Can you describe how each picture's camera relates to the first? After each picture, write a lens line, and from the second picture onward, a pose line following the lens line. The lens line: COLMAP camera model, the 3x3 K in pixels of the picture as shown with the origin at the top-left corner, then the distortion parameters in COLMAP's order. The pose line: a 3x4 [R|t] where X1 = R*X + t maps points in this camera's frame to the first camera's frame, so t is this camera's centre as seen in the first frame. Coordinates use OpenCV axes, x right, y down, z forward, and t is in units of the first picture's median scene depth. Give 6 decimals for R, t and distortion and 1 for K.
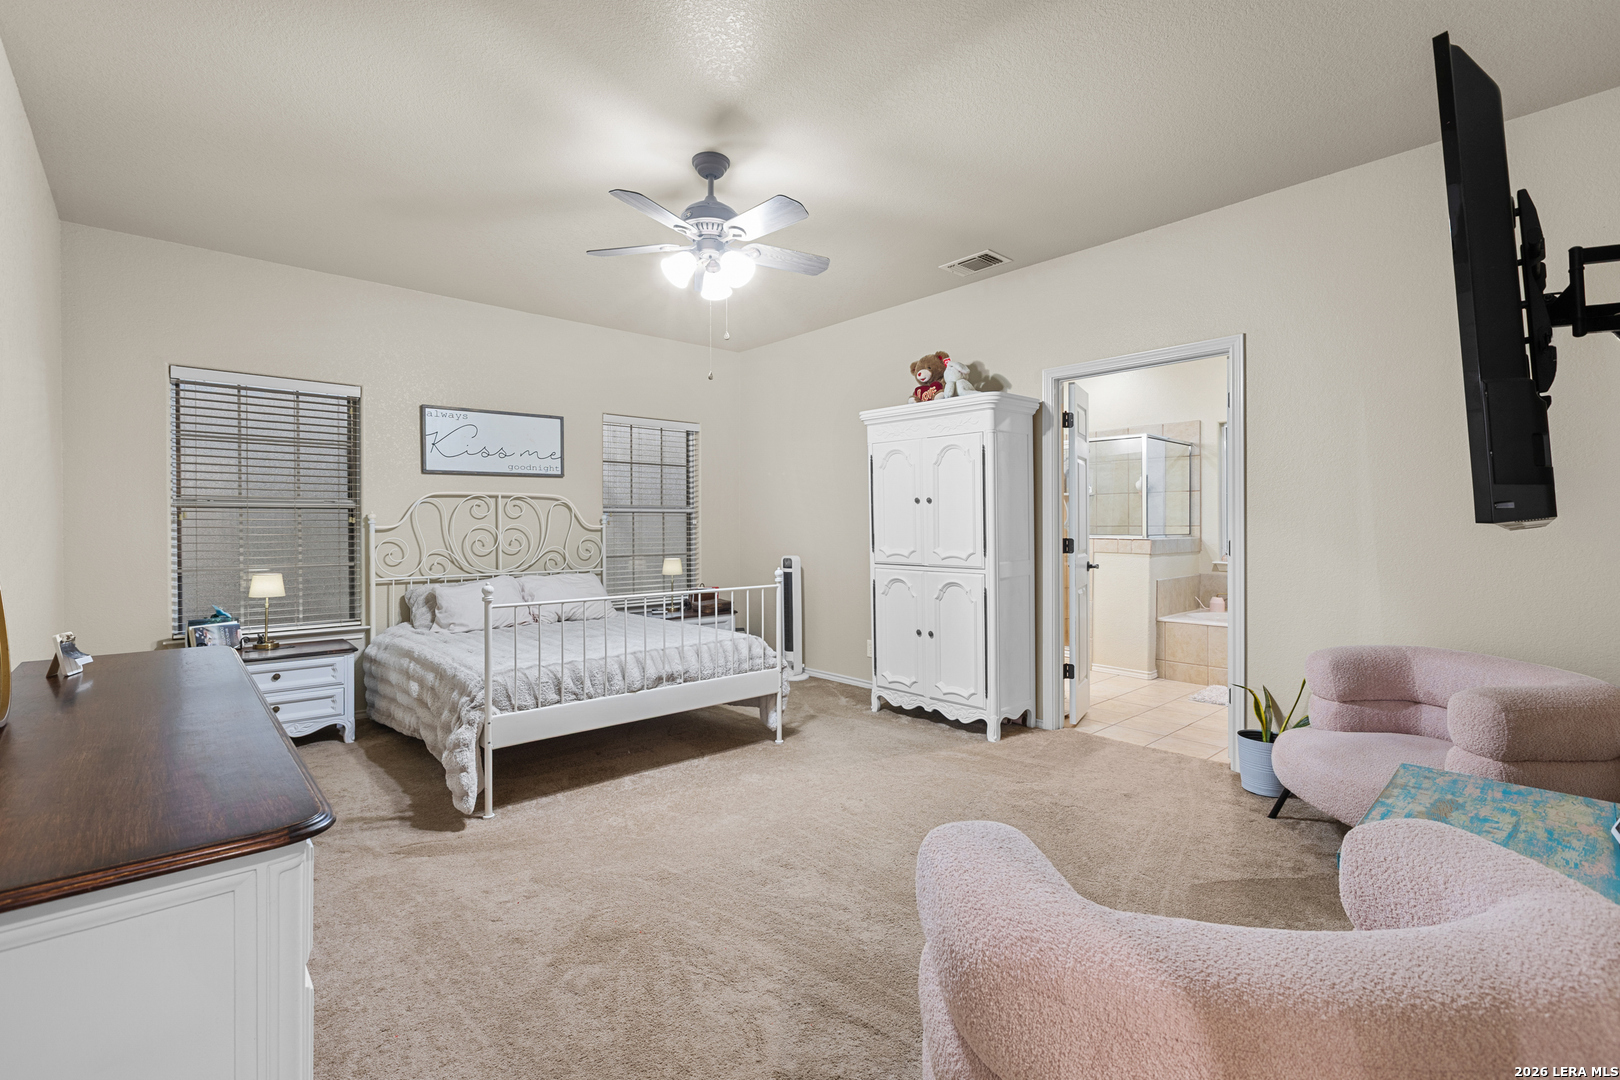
lens RADIAL K [[721.5, 0, 805.4], [0, 721.5, 532.1], [0, 0, 1]] dist [-0.000295, -0.000075]
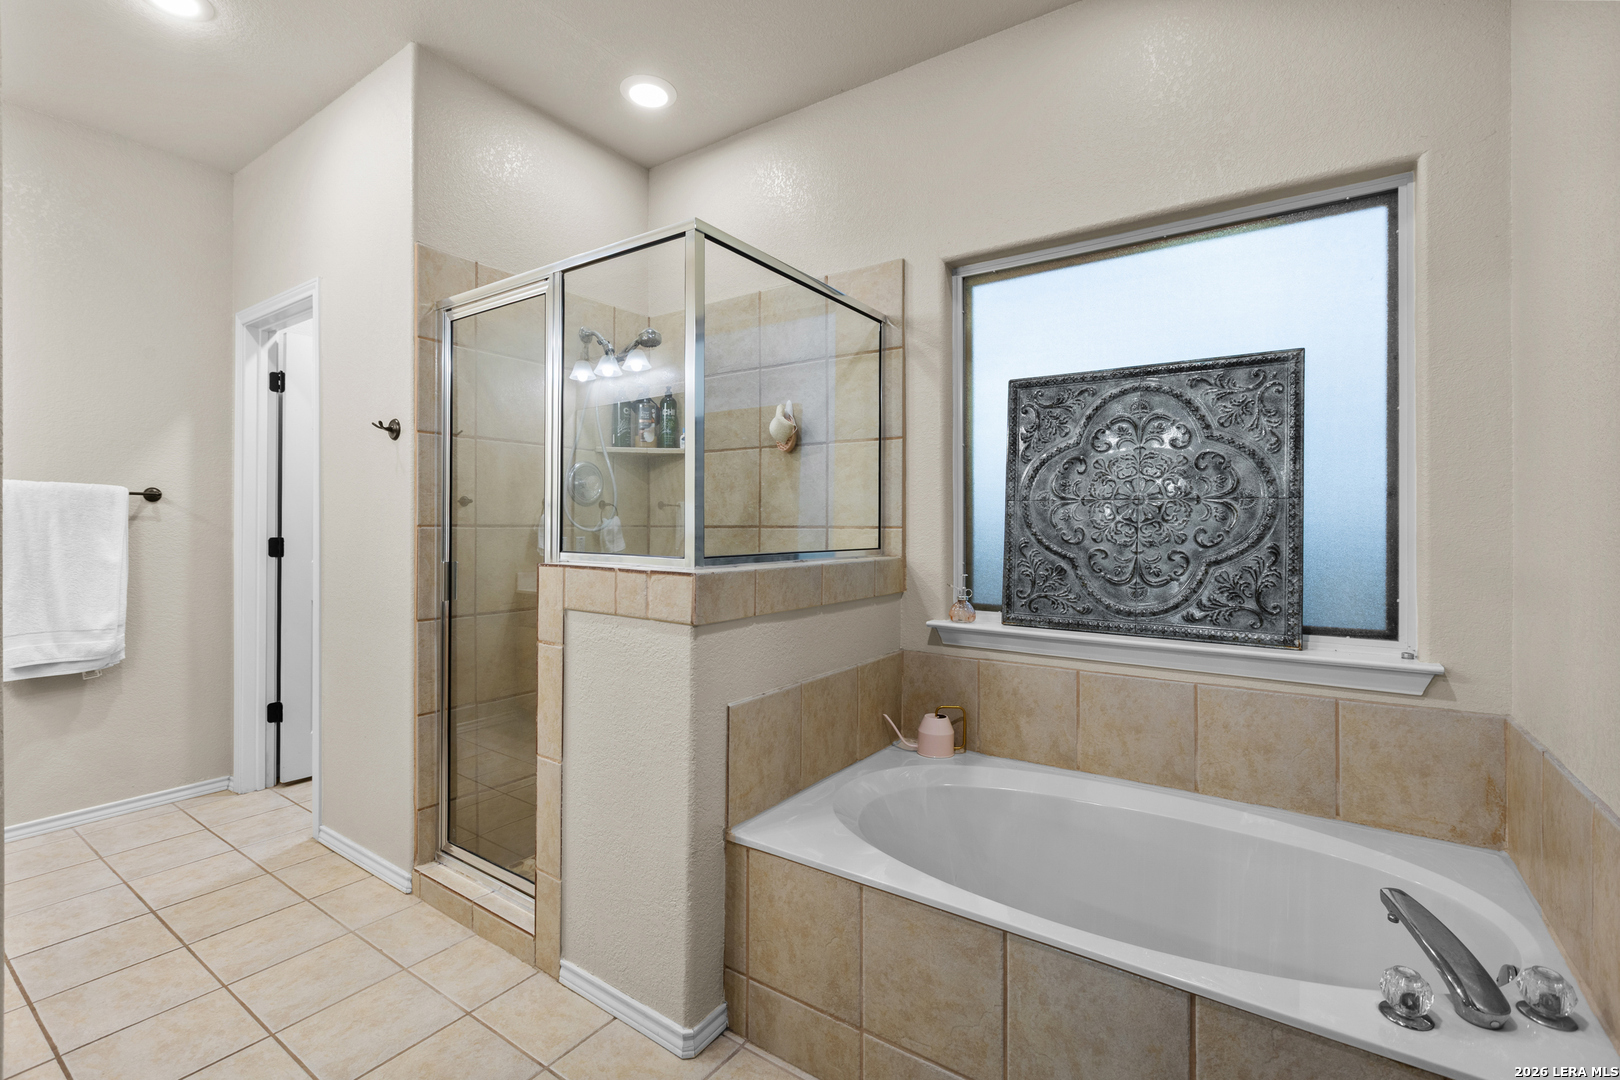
lens RADIAL K [[721.5, 0, 810.9], [0, 721.5, 524.6], [0, 0, 1]] dist [-0.000295, -0.000075]
pose [[0.973243, 0.004845, 0.229728, 0.433755], [-0.002728, 0.999951, -0.009531, -0.006678], [-0.229763, 0.008650, 0.973208, 0.668758]]
